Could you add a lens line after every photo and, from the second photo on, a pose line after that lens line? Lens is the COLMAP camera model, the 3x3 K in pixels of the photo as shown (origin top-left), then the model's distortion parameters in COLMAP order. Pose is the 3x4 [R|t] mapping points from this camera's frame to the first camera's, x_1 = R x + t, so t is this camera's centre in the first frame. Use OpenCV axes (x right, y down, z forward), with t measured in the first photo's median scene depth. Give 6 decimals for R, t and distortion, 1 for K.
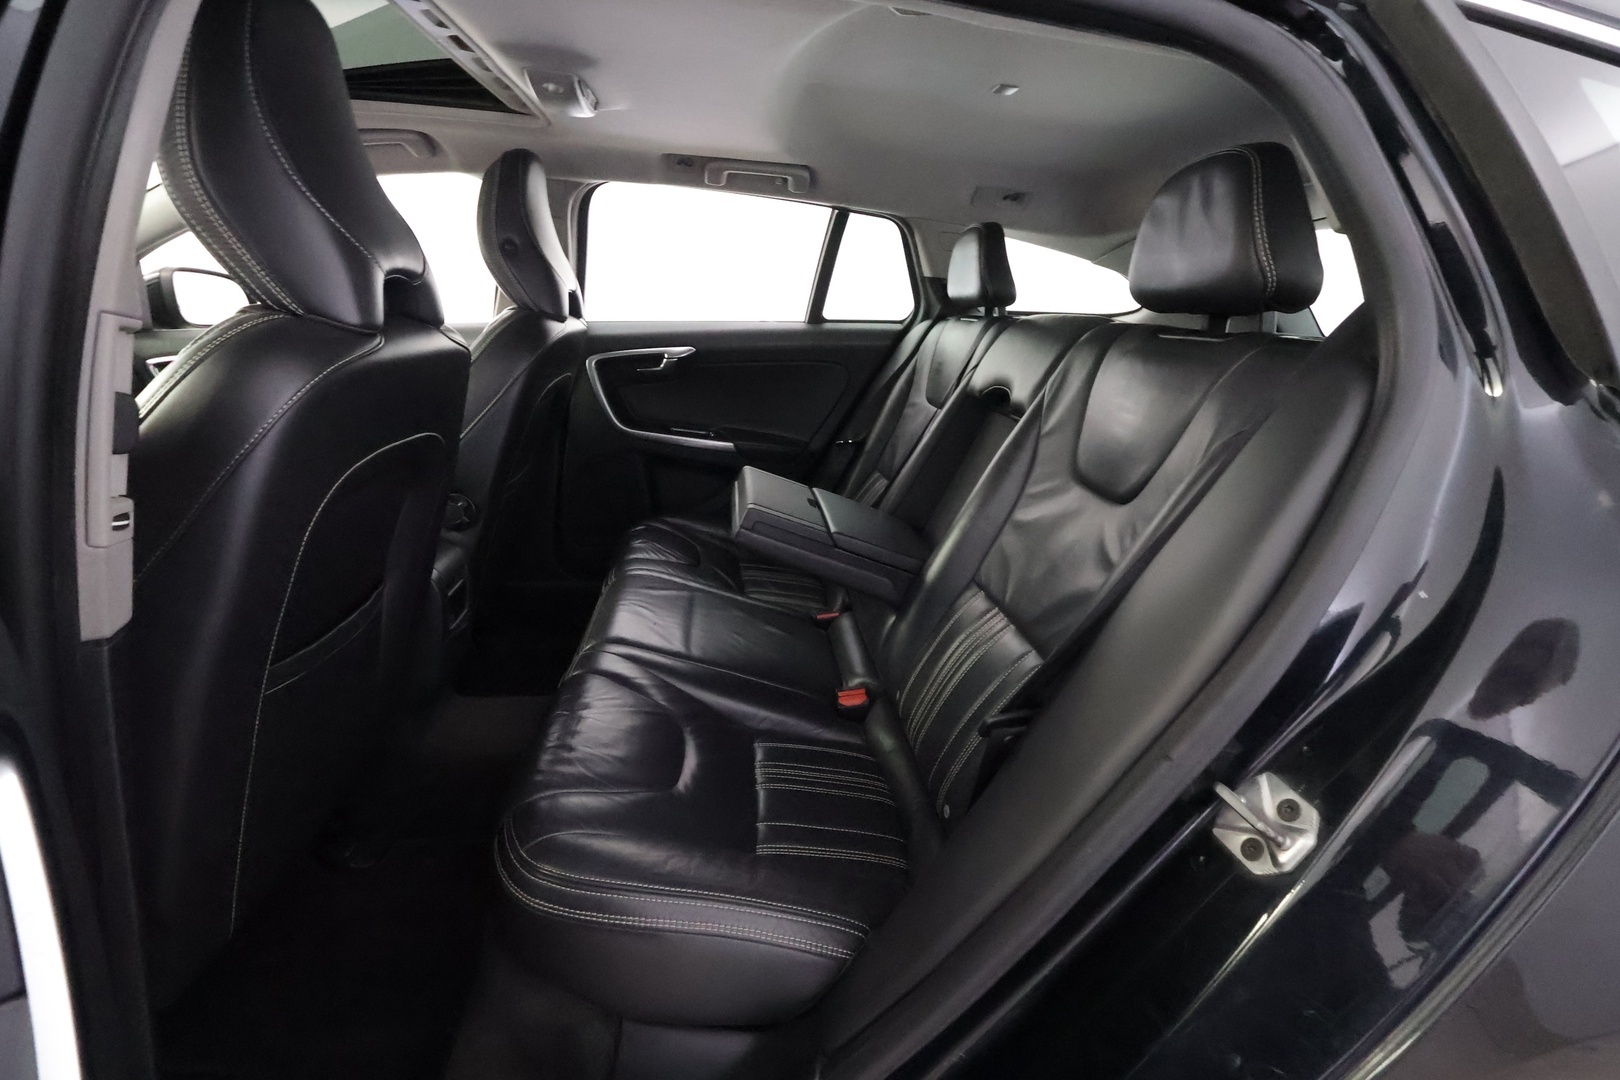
lens RADIAL K [[755.4, 0, 811.3], [0, 755.4, 545.7], [0, 0, 1]] dist [-0.004548, 0.003556]
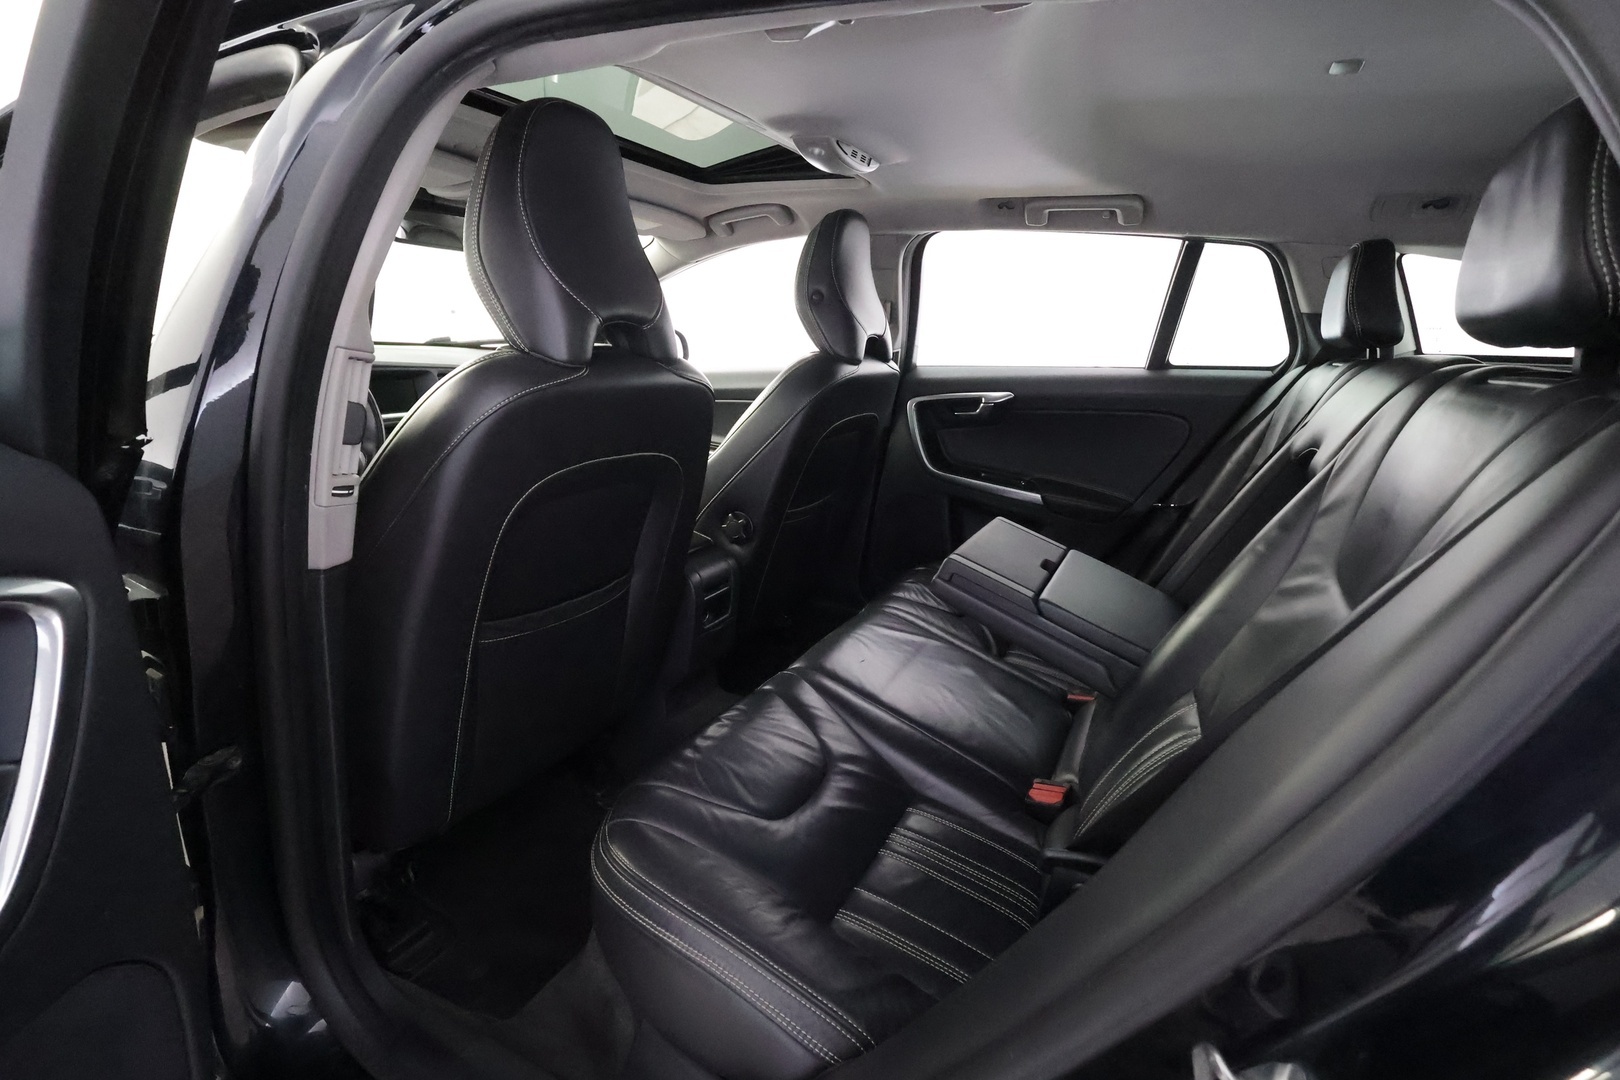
lens RADIAL K [[755.4, 0, 802.9], [0, 755.4, 543.2], [0, 0, 1]] dist [-0.004548, 0.003556]
pose [[0.840171, 0.128928, -0.526774, 0.181207], [-0.162170, 0.986613, -0.017177, -0.015556], [0.517508, 0.099858, 0.849832, 0.073263]]
